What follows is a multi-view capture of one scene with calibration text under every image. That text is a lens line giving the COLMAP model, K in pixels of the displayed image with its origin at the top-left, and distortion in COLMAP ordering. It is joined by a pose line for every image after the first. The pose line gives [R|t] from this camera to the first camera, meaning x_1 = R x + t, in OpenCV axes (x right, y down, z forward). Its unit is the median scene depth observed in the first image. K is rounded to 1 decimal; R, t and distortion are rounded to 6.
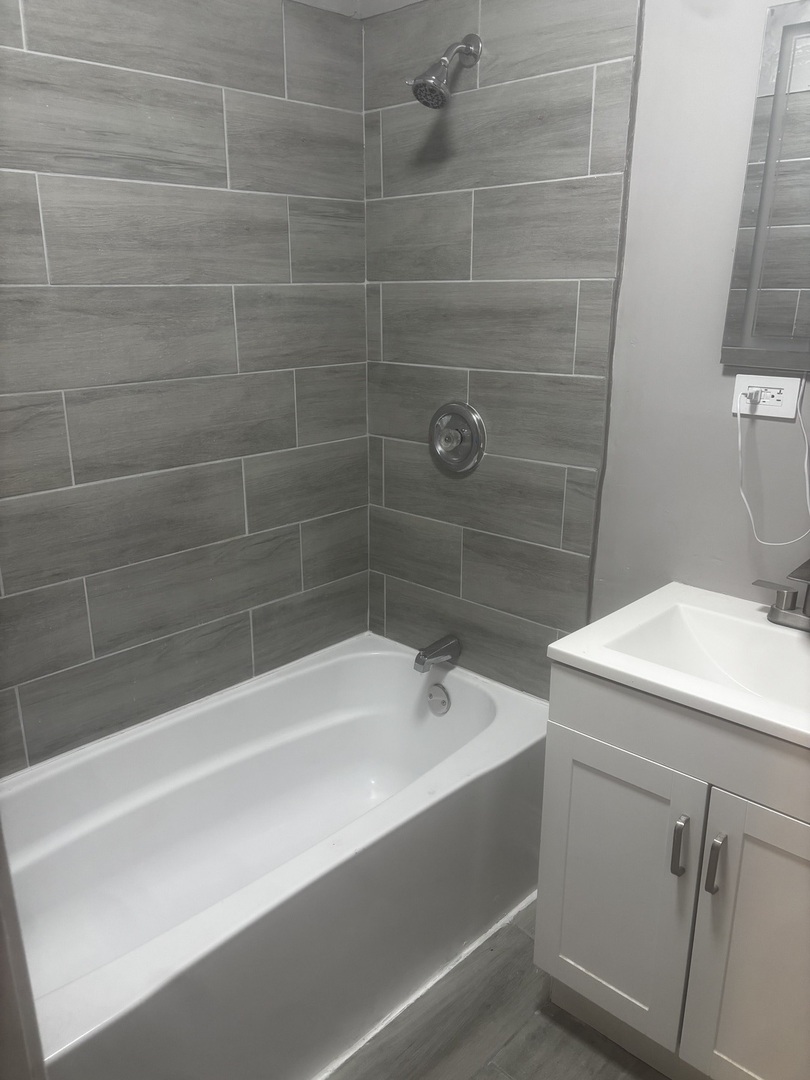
lens RADIAL K [[828.5, 0, 400.9], [0, 828.5, 549.4], [0, 0, 1]] dist [0.036020, -0.042643]
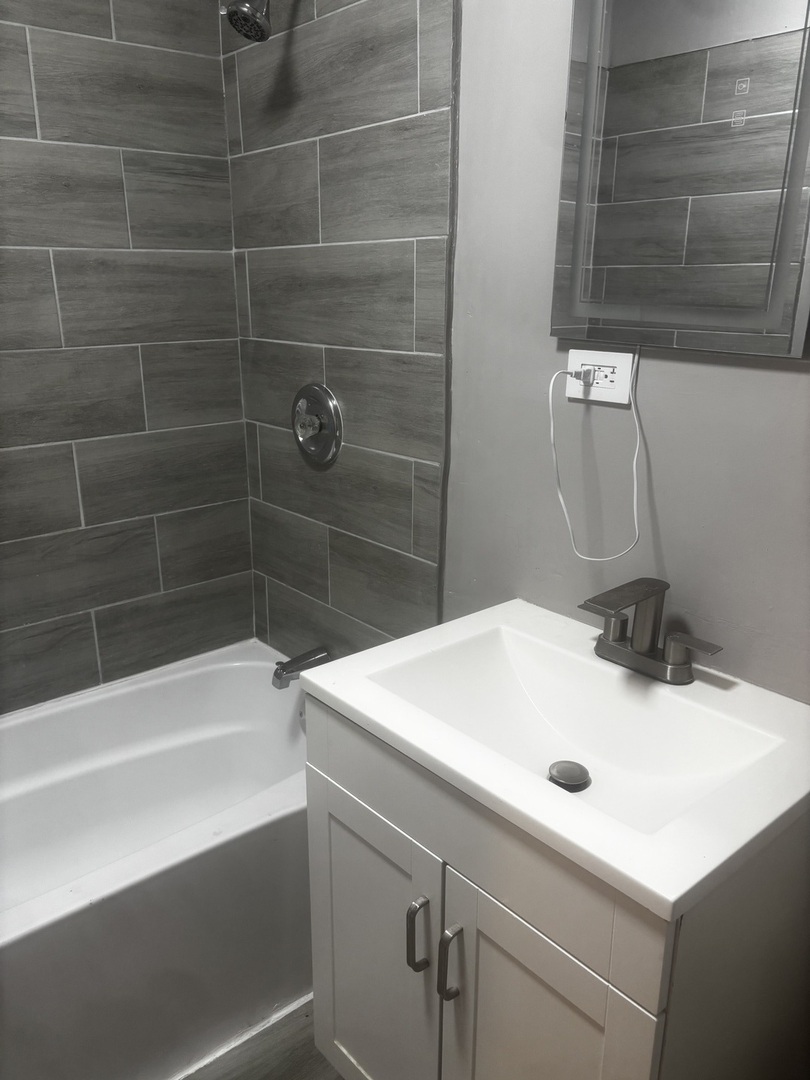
lens RADIAL K [[828.5, 0, 407.7], [0, 828.5, 543.9], [0, 0, 1]] dist [0.036020, -0.042643]
pose [[0.994707, 0.031798, -0.097713, 0.287812], [-0.031974, 0.999489, -0.000236, -0.012265], [0.097655, 0.003359, 0.995215, 0.150168]]
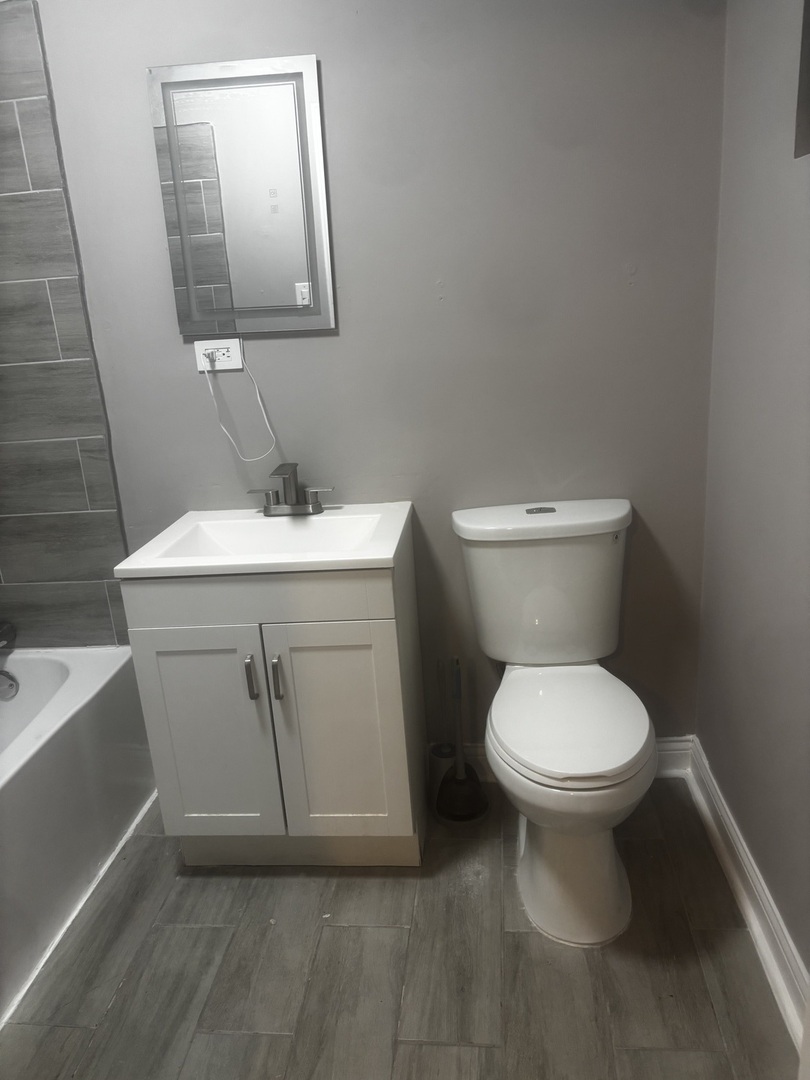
lens RADIAL K [[828.5, 0, 398.7], [0, 828.5, 547.9], [0, 0, 1]] dist [0.036020, -0.042643]
pose [[0.792221, -0.237718, 0.562028, -0.137921], [0.251335, 0.966367, 0.054463, 0.100384], [-0.556072, 0.098110, 0.825323, -0.204745]]
